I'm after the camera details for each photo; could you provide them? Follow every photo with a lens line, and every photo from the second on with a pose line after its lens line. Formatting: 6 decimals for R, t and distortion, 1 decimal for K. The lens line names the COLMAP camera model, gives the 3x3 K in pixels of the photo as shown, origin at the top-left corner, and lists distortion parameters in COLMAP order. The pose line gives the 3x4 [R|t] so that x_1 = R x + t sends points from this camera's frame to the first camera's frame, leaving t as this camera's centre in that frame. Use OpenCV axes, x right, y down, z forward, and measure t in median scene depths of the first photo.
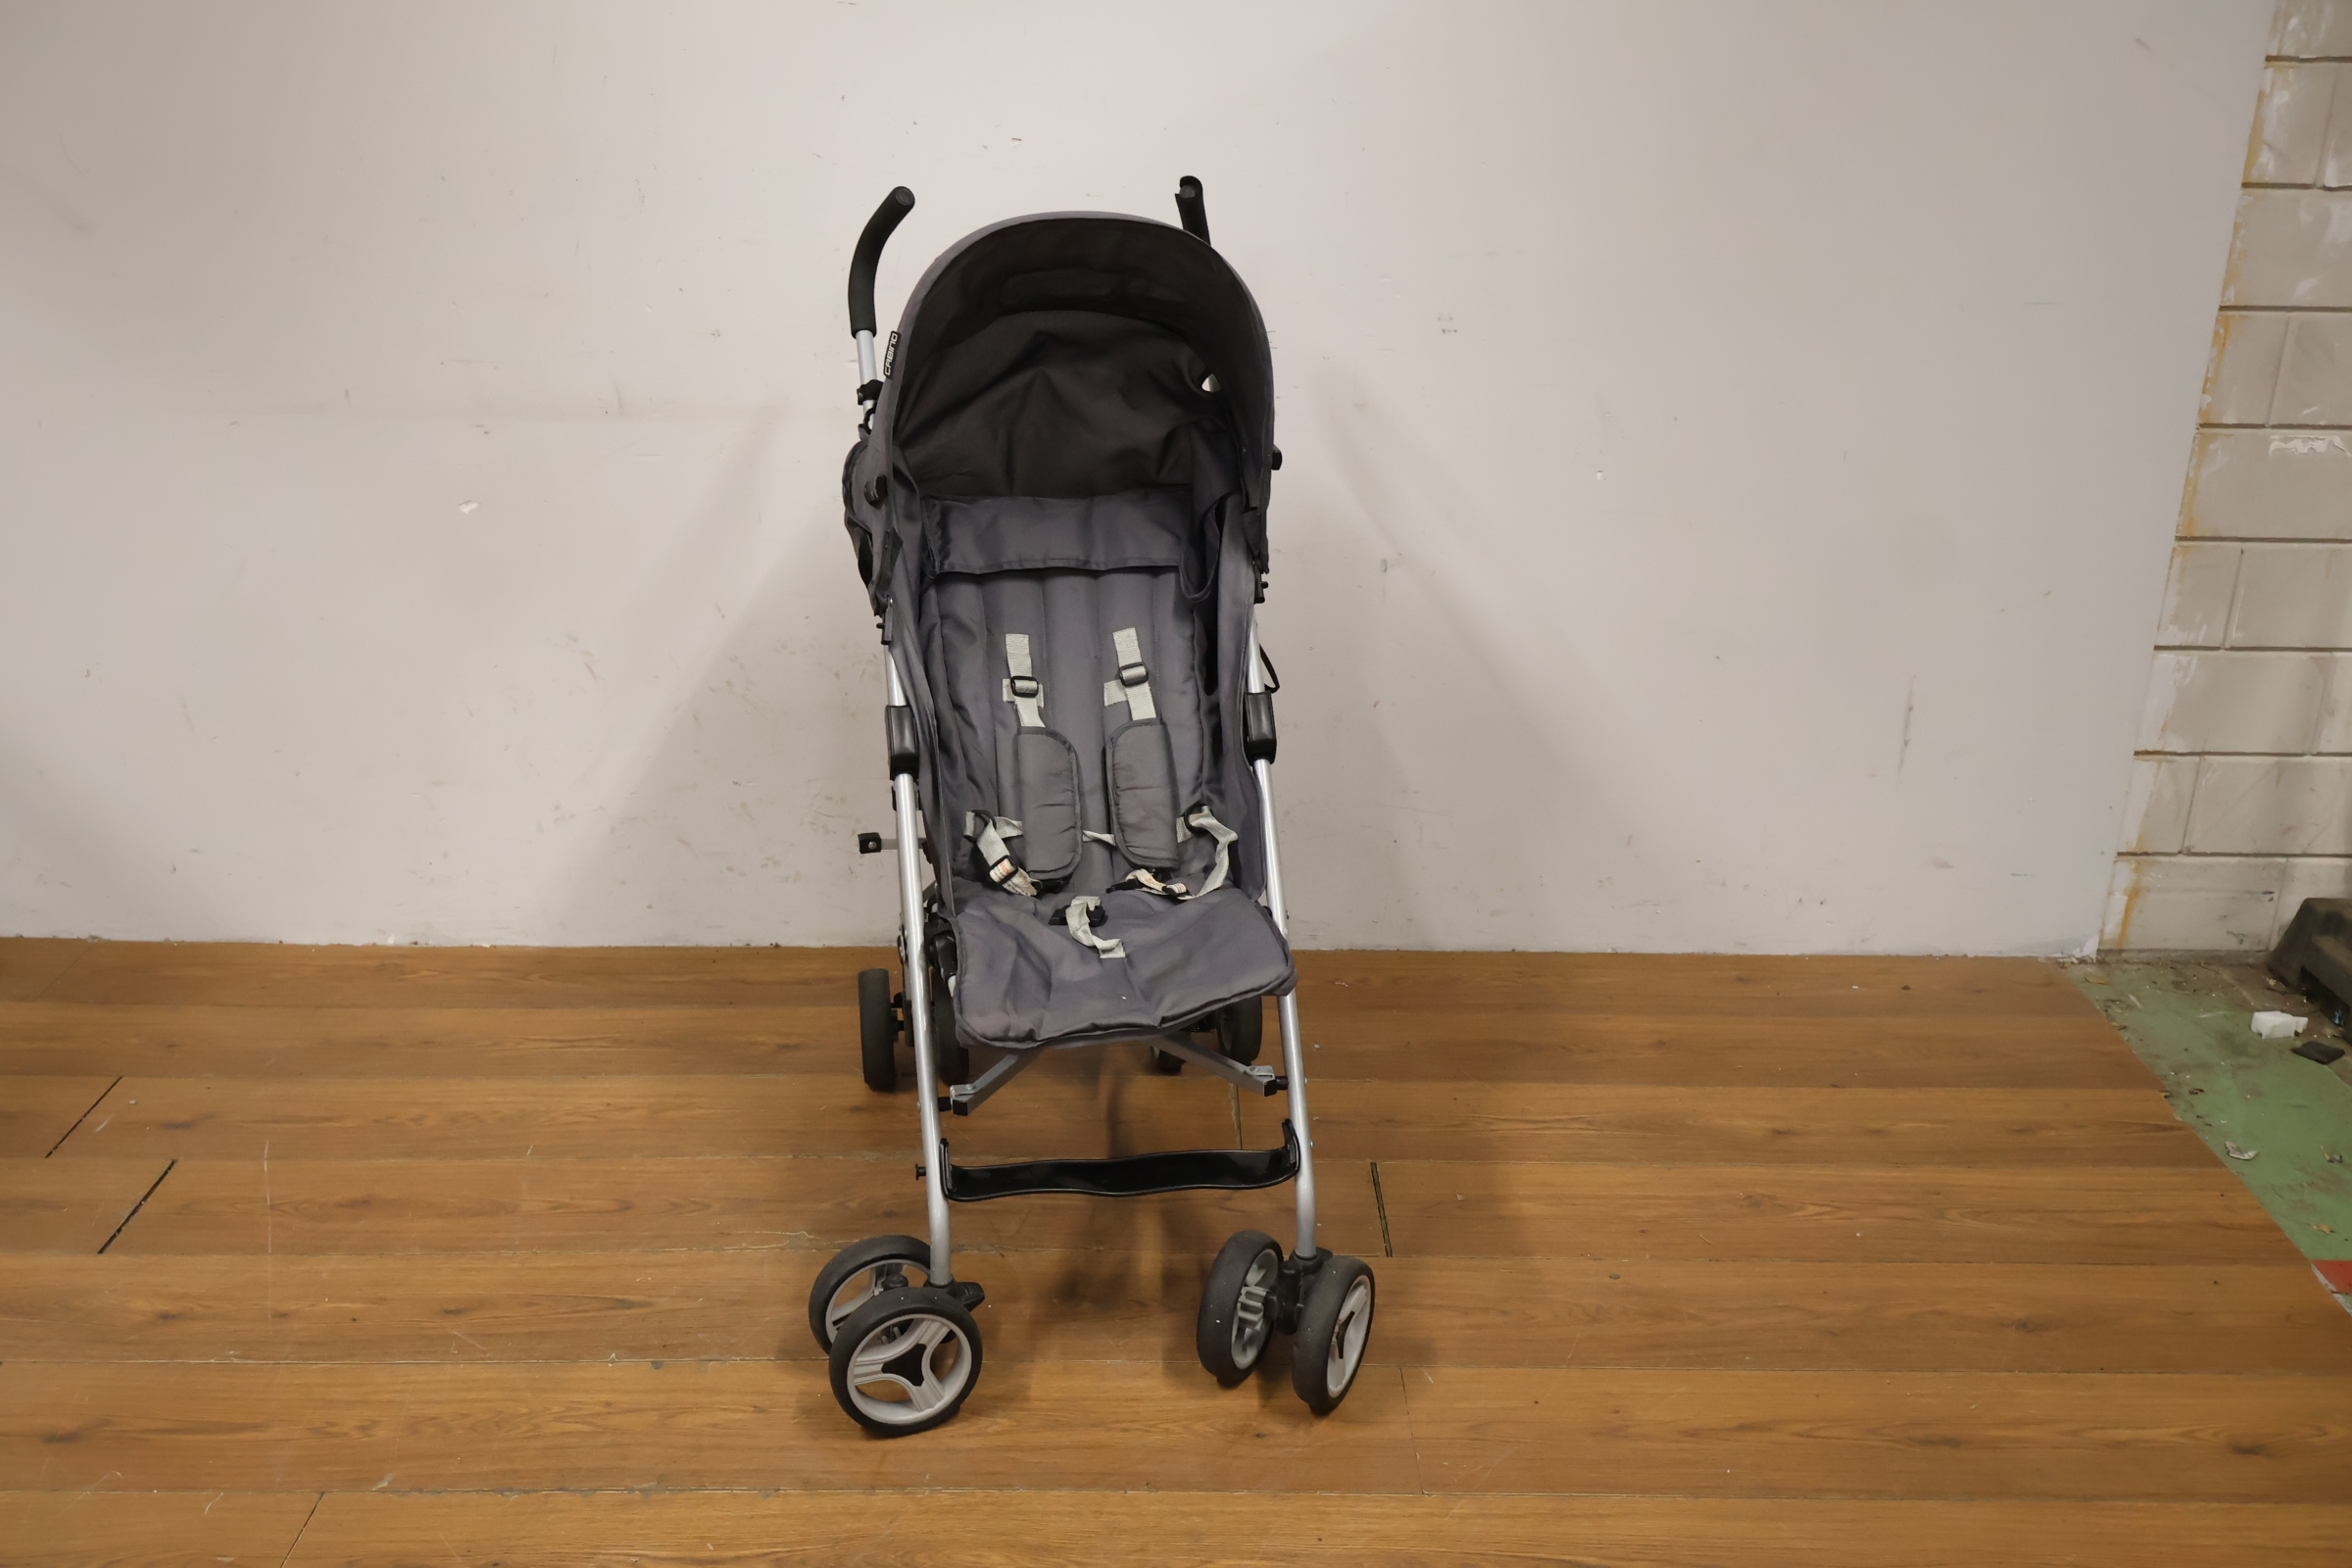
lens RADIAL K [[2204.4, 0, 1150.3], [0, 2204.4, 772.8], [0, 0, 1]] dist [-0.000126, -0.005972]
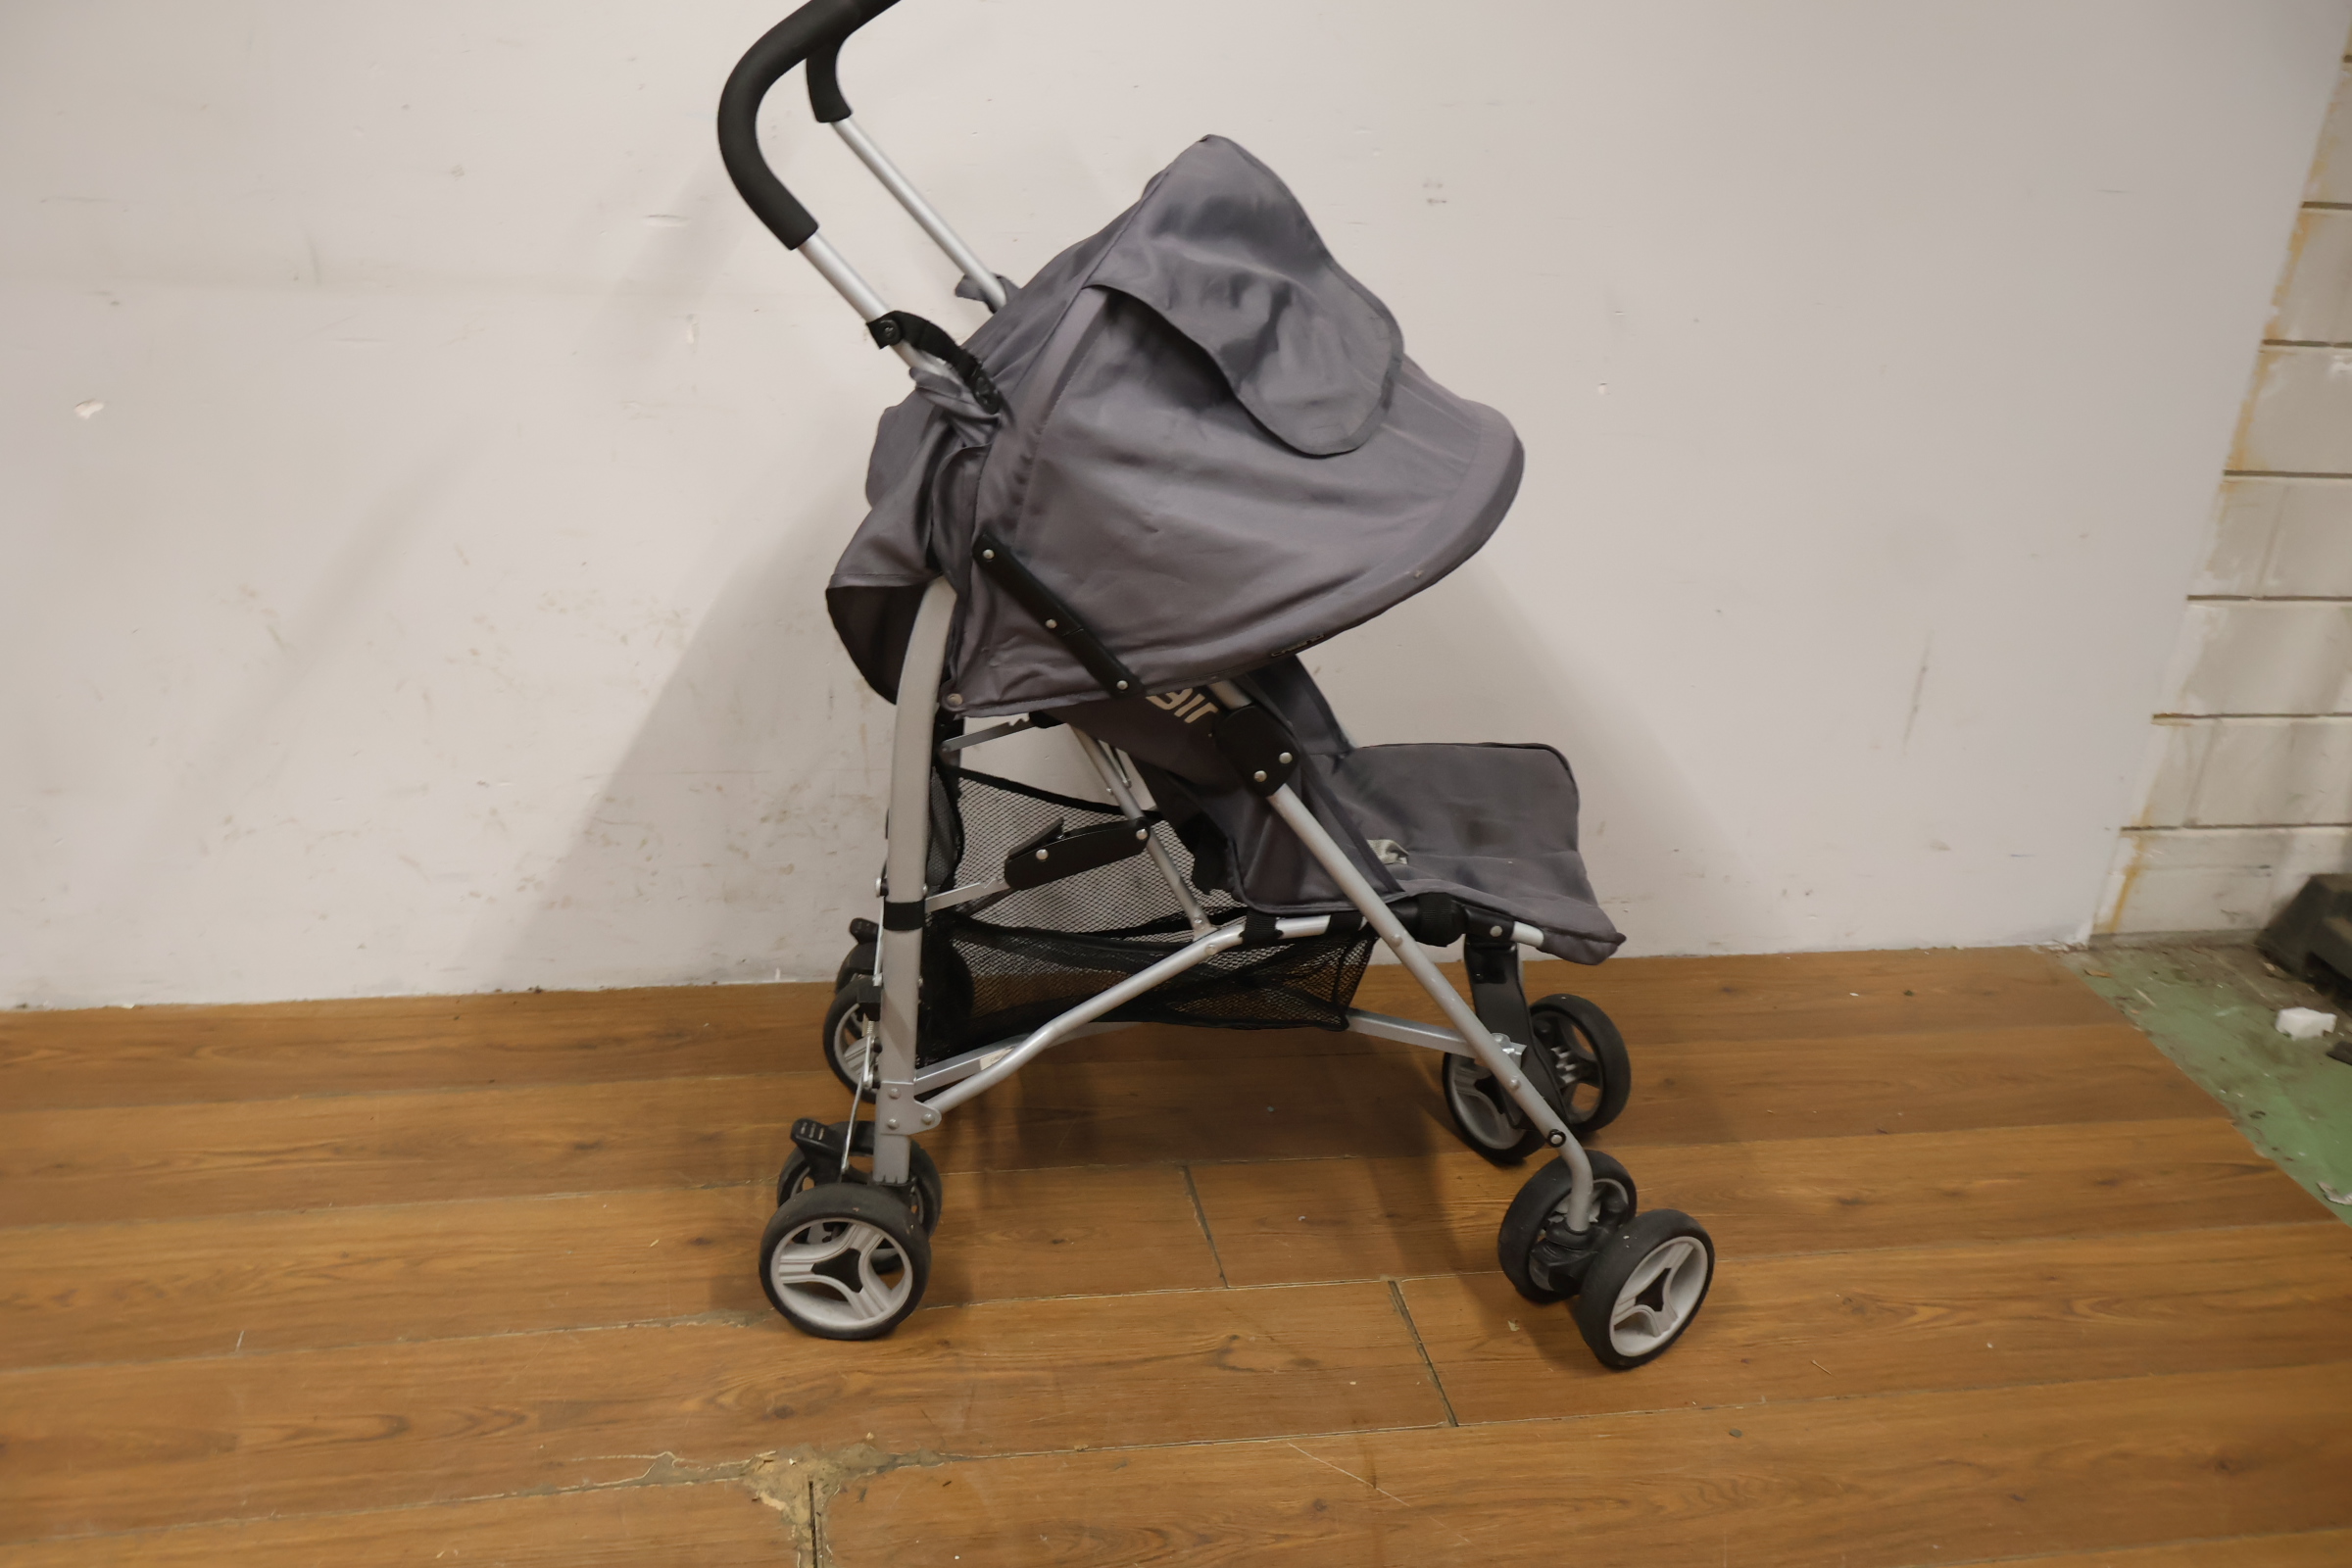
lens RADIAL K [[2192.4, 0, 1181.8], [0, 2192.4, 784.2], [0, 0, 1]] dist [0.000214, -0.005373]
pose [[0.979458, -0.020452, 0.200608, -0.120251], [0.006373, 0.997486, 0.070578, -0.052667], [-0.201547, -0.067850, 0.977126, 0.258421]]
